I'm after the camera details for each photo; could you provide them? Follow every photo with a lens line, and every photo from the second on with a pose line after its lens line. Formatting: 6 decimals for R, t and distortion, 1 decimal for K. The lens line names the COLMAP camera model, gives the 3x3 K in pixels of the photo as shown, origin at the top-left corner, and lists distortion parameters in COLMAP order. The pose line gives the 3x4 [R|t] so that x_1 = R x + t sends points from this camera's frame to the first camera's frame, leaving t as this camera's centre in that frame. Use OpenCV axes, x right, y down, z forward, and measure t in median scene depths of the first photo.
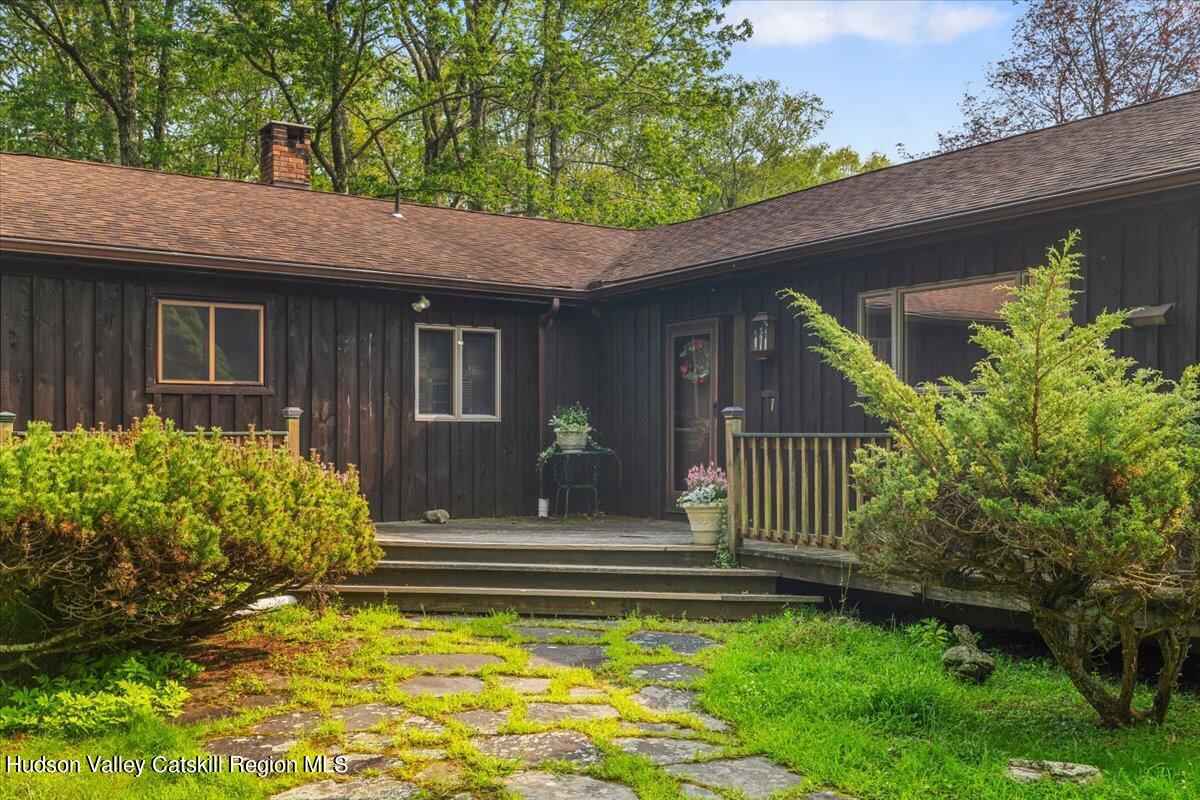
lens RADIAL K [[1136.7, 0, 600.1], [0, 1136.7, 446.2], [0, 0, 1]] dist [0.030697, -0.004586]
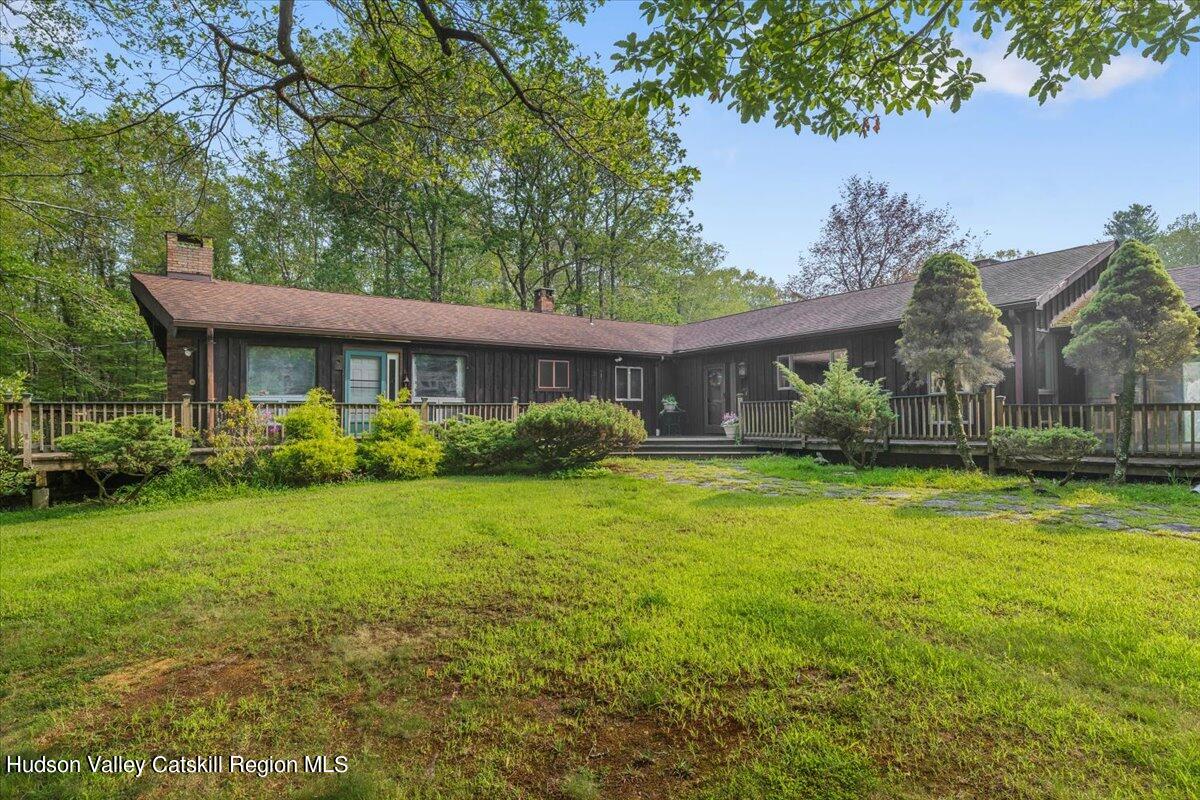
lens RADIAL K [[713.0, 0, 578.2], [0, 713.0, 399.1], [0, 0, 1]] dist [0.053178, 0.000117]
pose [[0.999645, -0.009884, 0.024751, -0.308456], [0.010921, 0.999054, -0.042092, 0.048142], [-0.024312, 0.042347, 0.998807, -0.776161]]
